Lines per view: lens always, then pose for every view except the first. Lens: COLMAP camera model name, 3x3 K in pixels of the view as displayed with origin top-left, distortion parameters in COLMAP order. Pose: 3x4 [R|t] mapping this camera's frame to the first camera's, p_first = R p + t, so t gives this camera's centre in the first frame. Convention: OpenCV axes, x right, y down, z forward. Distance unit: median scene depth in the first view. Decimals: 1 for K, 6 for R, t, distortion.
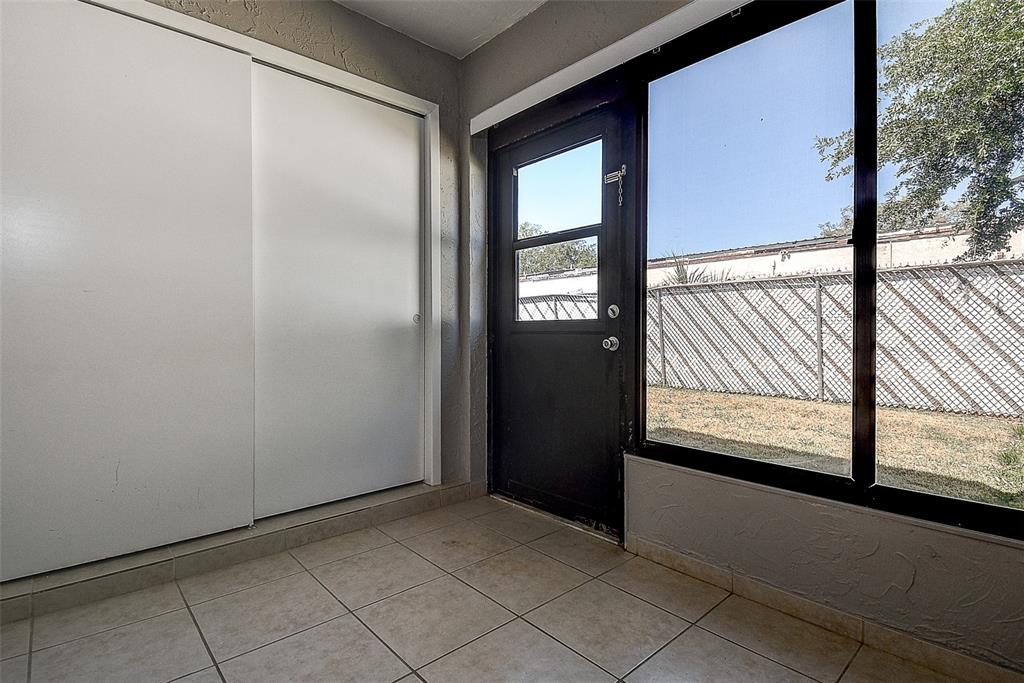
lens RADIAL K [[484.8, 0, 501.3], [0, 484.8, 347.7], [0, 0, 1]] dist [0.018825, -0.019047]
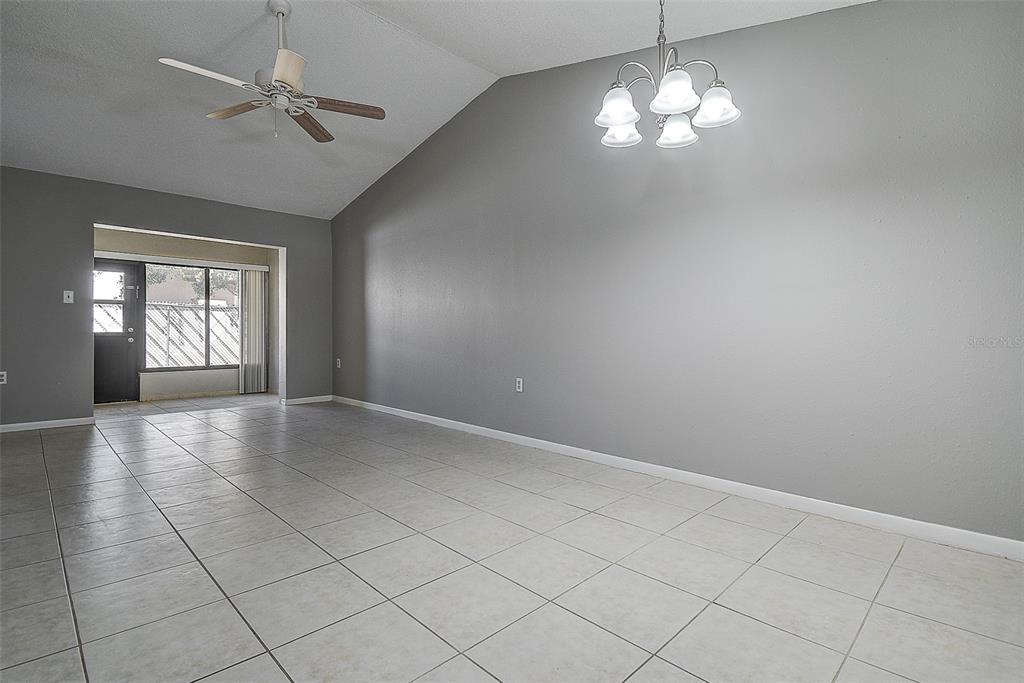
lens RADIAL K [[484.8, 0, 519.1], [0, 484.8, 338.9], [0, 0, 1]] dist [0.018825, -0.019047]
pose [[-0.070528, -0.019132, 0.997326, -2.687877], [0.018042, 0.999628, 0.020453, -0.029508], [-0.997347, 0.019437, -0.070157, -1.126005]]
